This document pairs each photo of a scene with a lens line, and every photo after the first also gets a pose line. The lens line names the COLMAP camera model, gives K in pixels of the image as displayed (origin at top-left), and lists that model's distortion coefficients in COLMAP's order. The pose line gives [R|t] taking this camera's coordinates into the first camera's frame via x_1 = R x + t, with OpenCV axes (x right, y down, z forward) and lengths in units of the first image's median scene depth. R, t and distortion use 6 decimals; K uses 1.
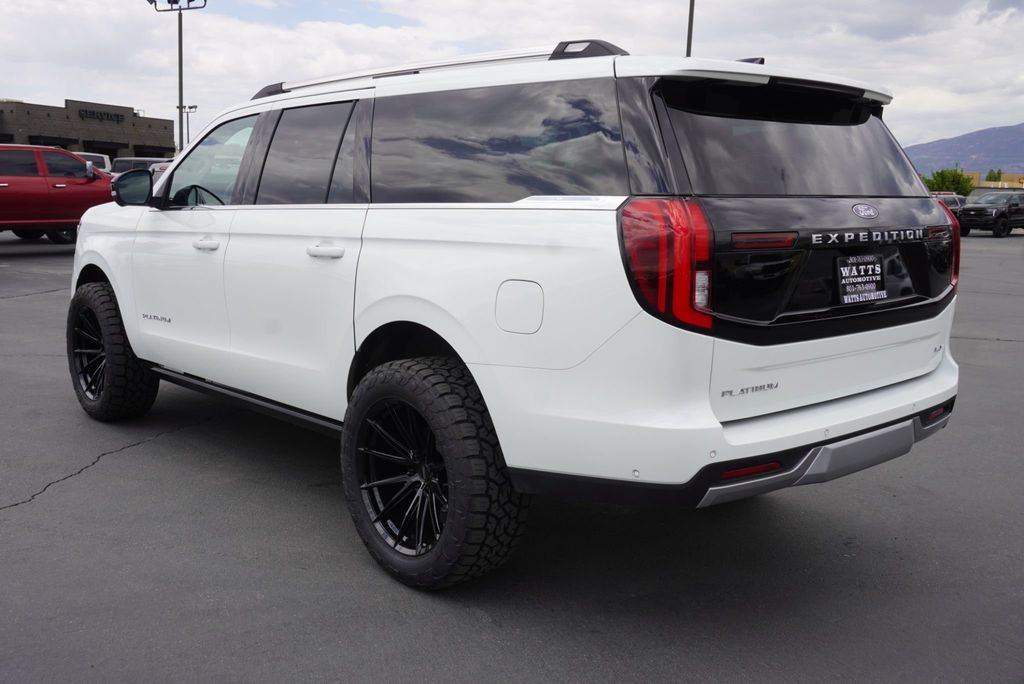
lens RADIAL K [[979.5, 0, 512.2], [0, 979.5, 347.2], [0, 0, 1]] dist [-0.007819, 0.000000]
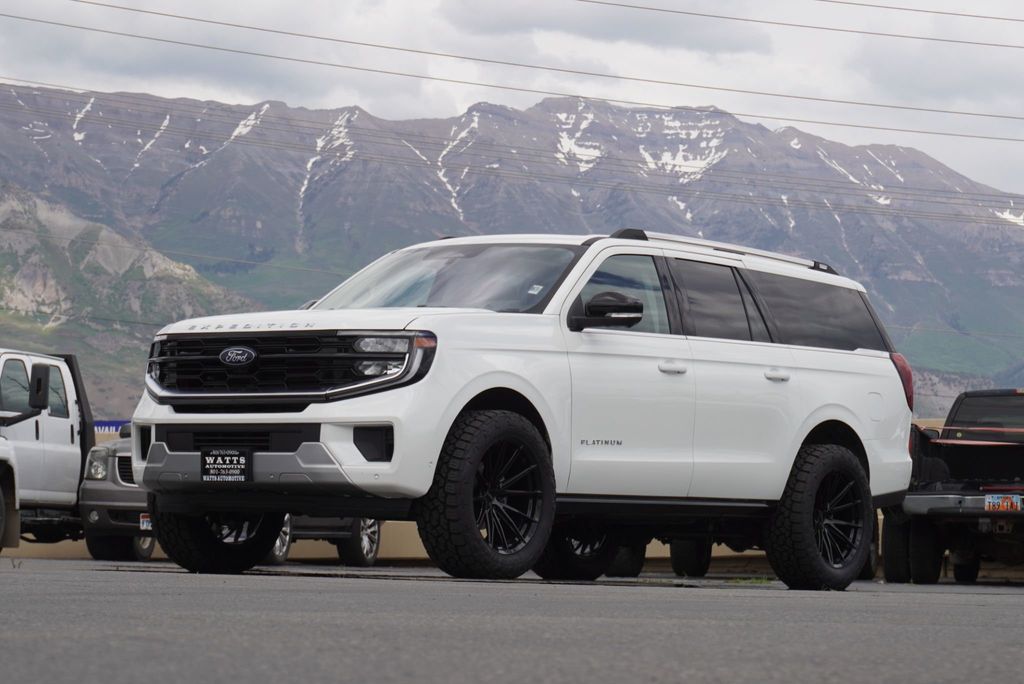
lens RADIAL K [[2996.6, 0, 510.5], [0, 2996.6, 342.1], [0, 0, 1]] dist [0.046749, 0.000000]
pose [[-0.205125, 0.031977, 0.978213, -4.147000], [0.107498, 0.994155, -0.009956, -0.139289], [-0.972814, 0.103114, -0.207364, 2.164068]]
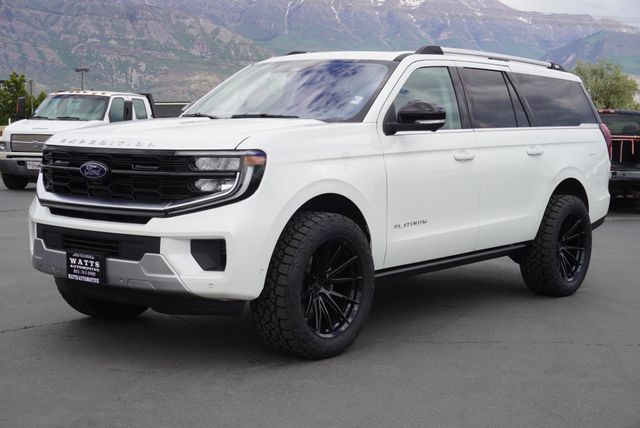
lens RADIAL K [[969.2, 0, 320.2], [0, 969.2, 211.1], [0, 0, 1]] dist [0.027803, 0.000000]
pose [[-0.169257, -0.114456, 0.978903, -1.922871], [0.118855, 0.983615, 0.135558, -0.280816], [-0.978379, 0.139291, -0.152880, 1.648159]]
